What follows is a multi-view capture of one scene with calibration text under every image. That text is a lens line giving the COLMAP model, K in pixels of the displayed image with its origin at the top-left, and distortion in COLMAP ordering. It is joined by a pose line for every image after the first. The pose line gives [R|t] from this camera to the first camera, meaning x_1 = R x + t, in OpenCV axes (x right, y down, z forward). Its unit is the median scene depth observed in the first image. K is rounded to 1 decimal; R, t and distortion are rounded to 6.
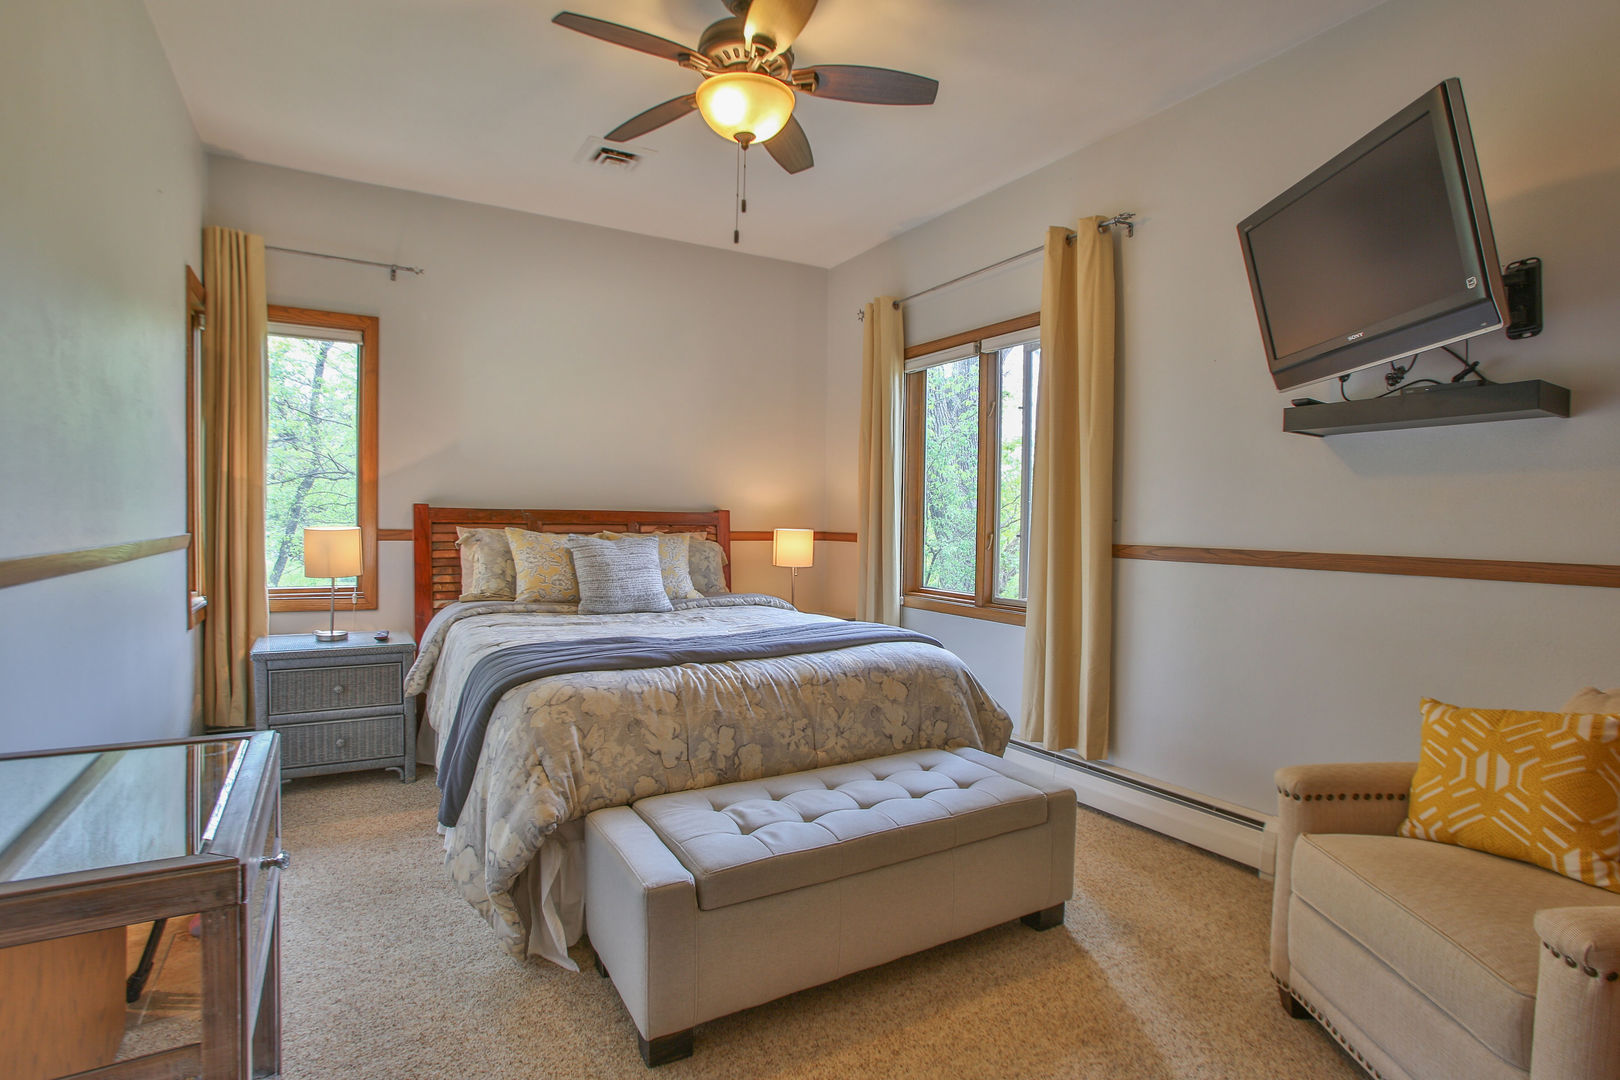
lens RADIAL K [[776.3, 0, 815.8], [0, 776.3, 550.3], [0, 0, 1]] dist [-0.079258, 0.031118]
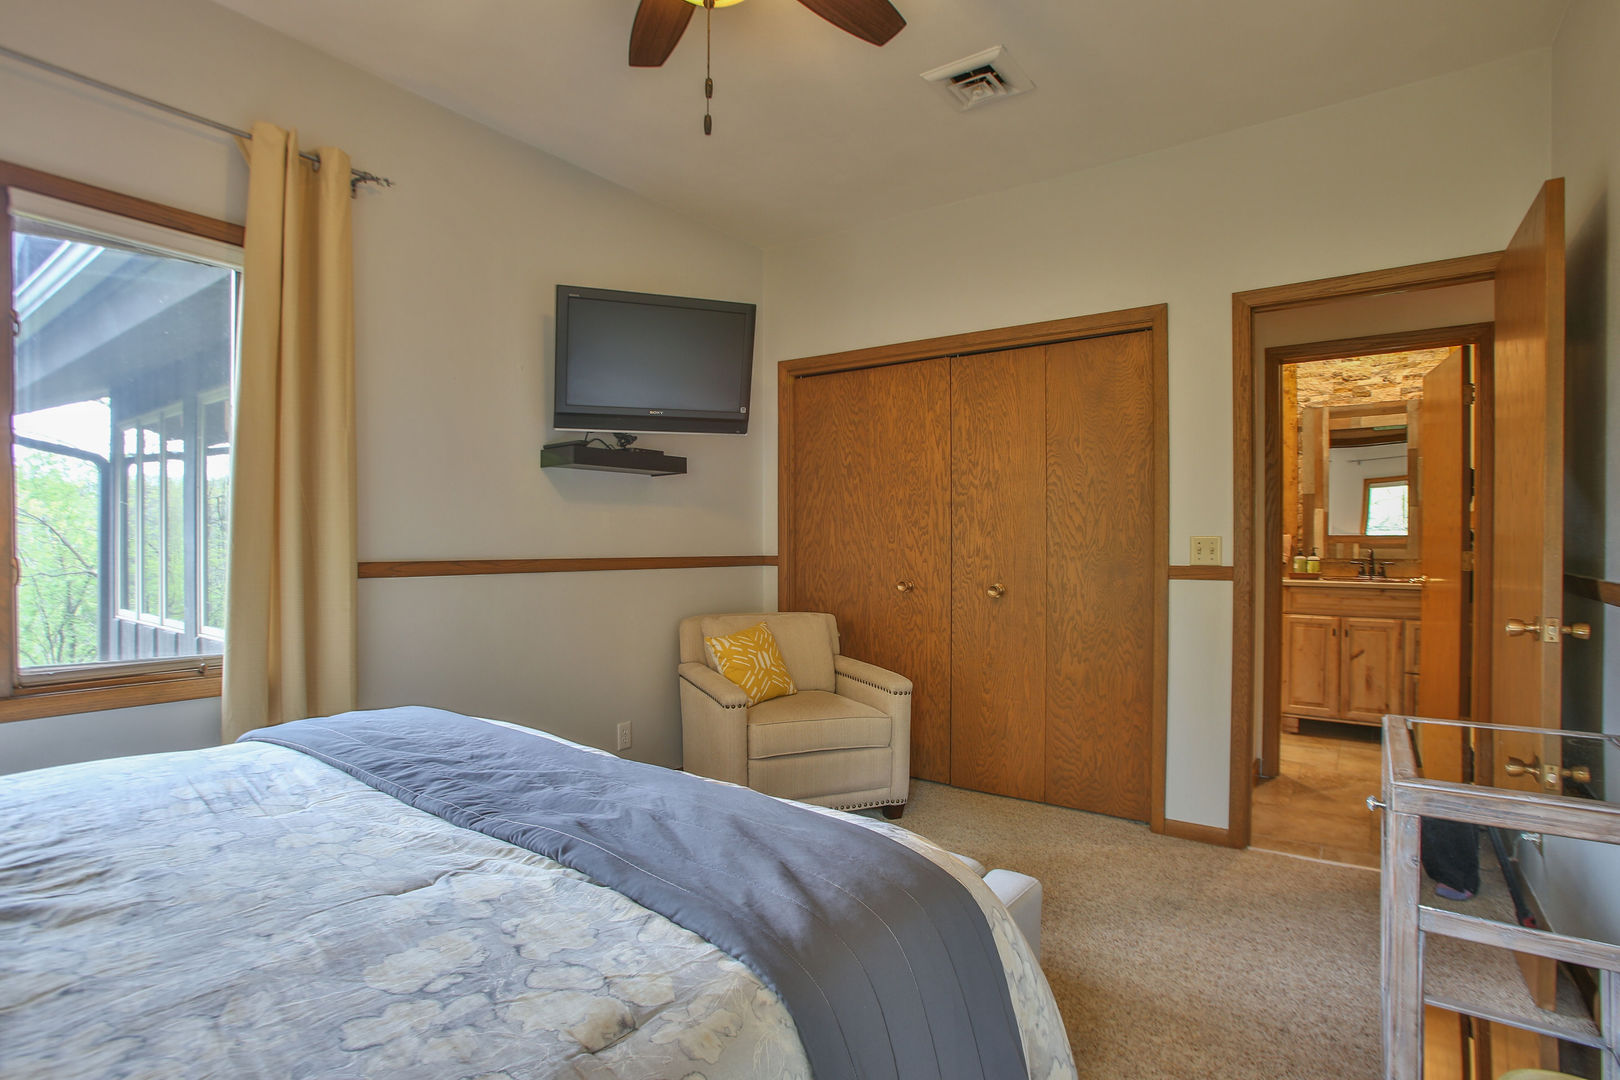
lens RADIAL K [[821.2, 0, 802.2], [0, 821.2, 550.4], [0, 0, 1]] dist [-0.082691, 0.043249]
pose [[-0.391199, -0.016232, 0.920163, -0.846146], [0.029473, 0.999111, 0.030156, -0.045230], [-0.919834, 0.038917, -0.390372, 1.270752]]
